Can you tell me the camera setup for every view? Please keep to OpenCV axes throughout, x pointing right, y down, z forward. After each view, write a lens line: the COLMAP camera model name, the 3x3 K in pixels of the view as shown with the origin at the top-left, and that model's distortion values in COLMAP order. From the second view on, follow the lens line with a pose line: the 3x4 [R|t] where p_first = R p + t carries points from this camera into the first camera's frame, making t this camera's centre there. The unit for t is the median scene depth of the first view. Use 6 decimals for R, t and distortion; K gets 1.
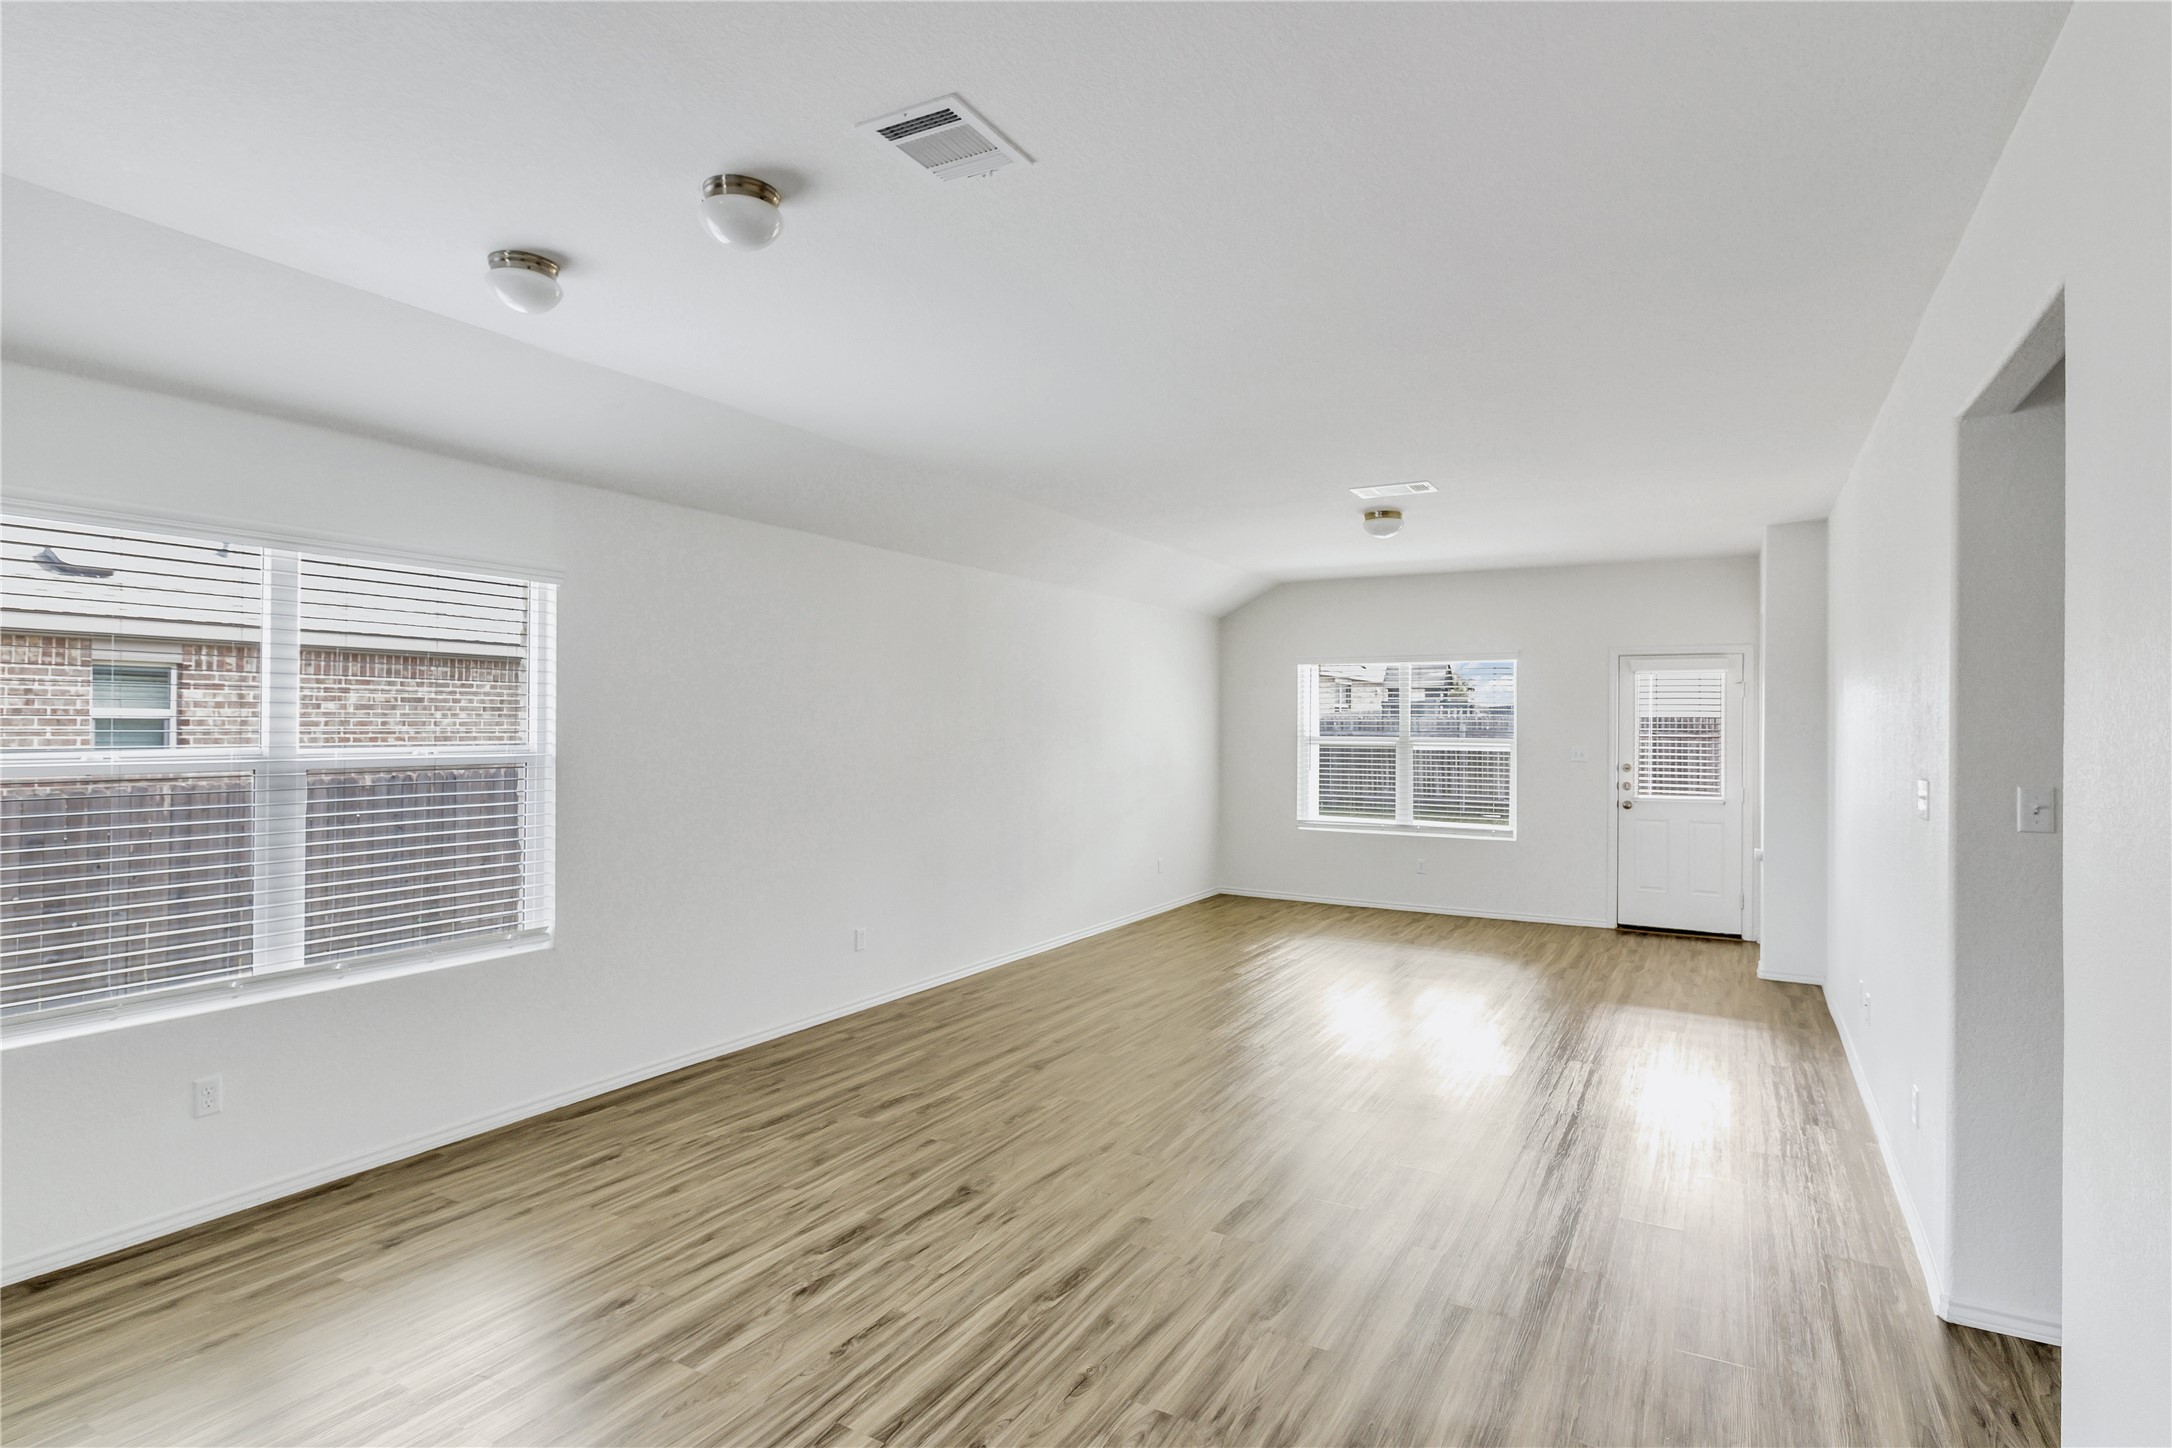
lens RADIAL K [[1191.2, 0, 1086.0], [0, 1191.2, 724.0], [0, 0, 1]] dist [0.001997, -0.000172]
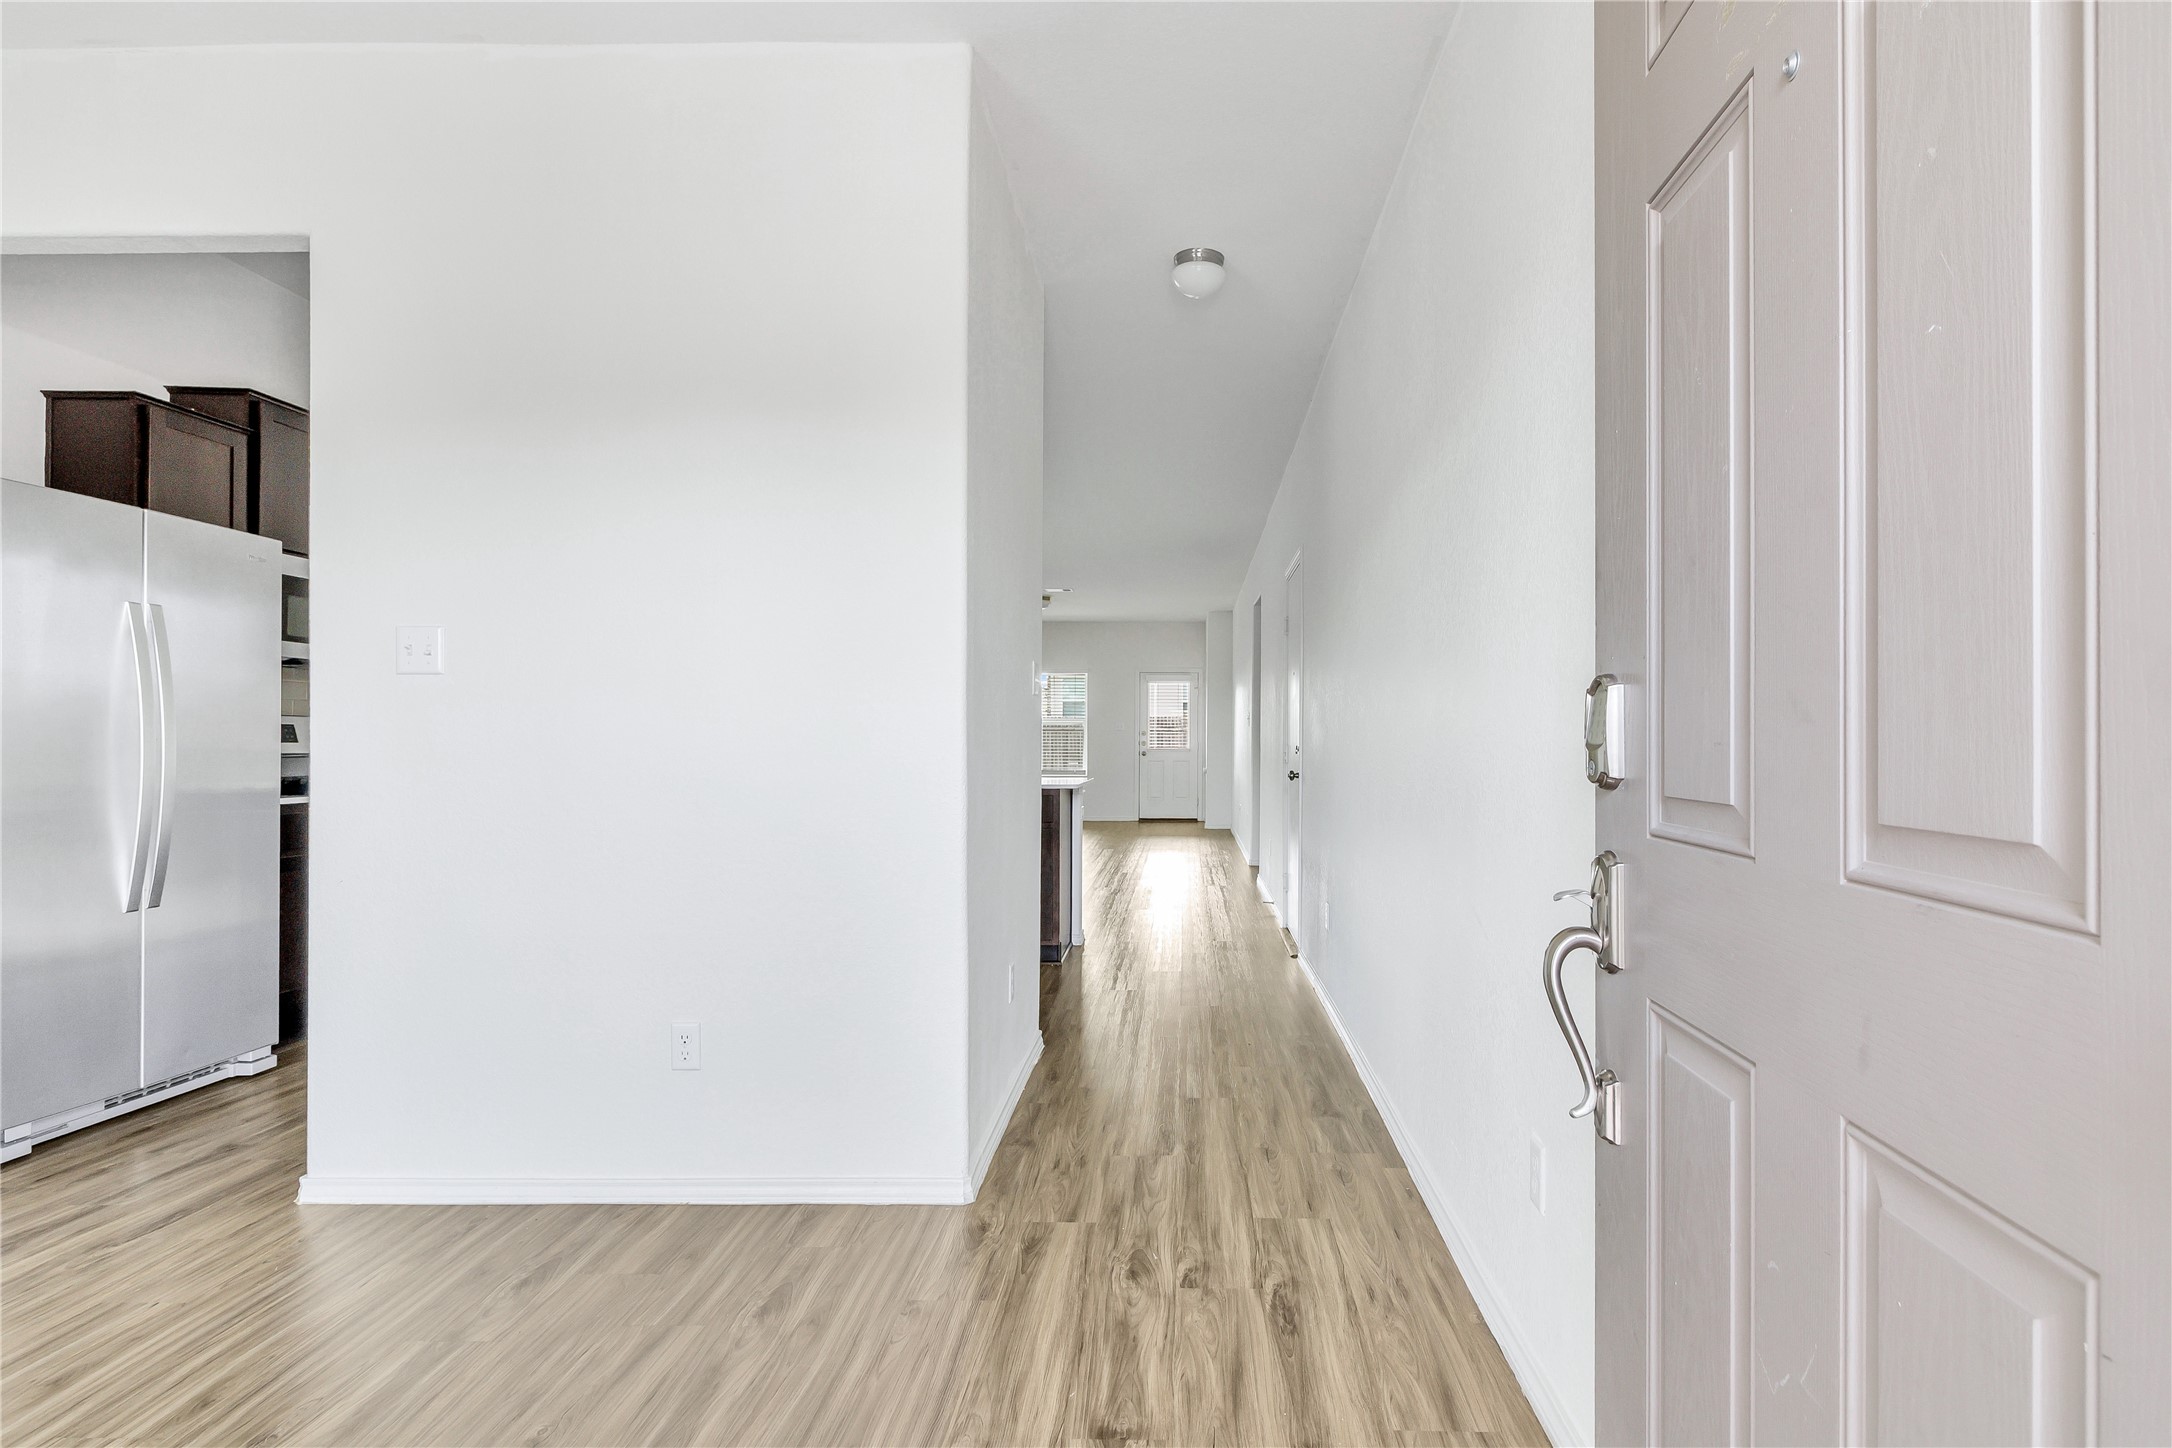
lens RADIAL K [[1134.1, 0, 1086.0], [0, 1134.1, 724.0], [0, 0, 1]] dist [0.002298, 0.000619]
pose [[0.916176, 0.005973, 0.400732, -0.347885], [-0.005219, 0.999982, -0.002974, 0.028456], [-0.400743, 0.000633, 0.916190, -0.603449]]
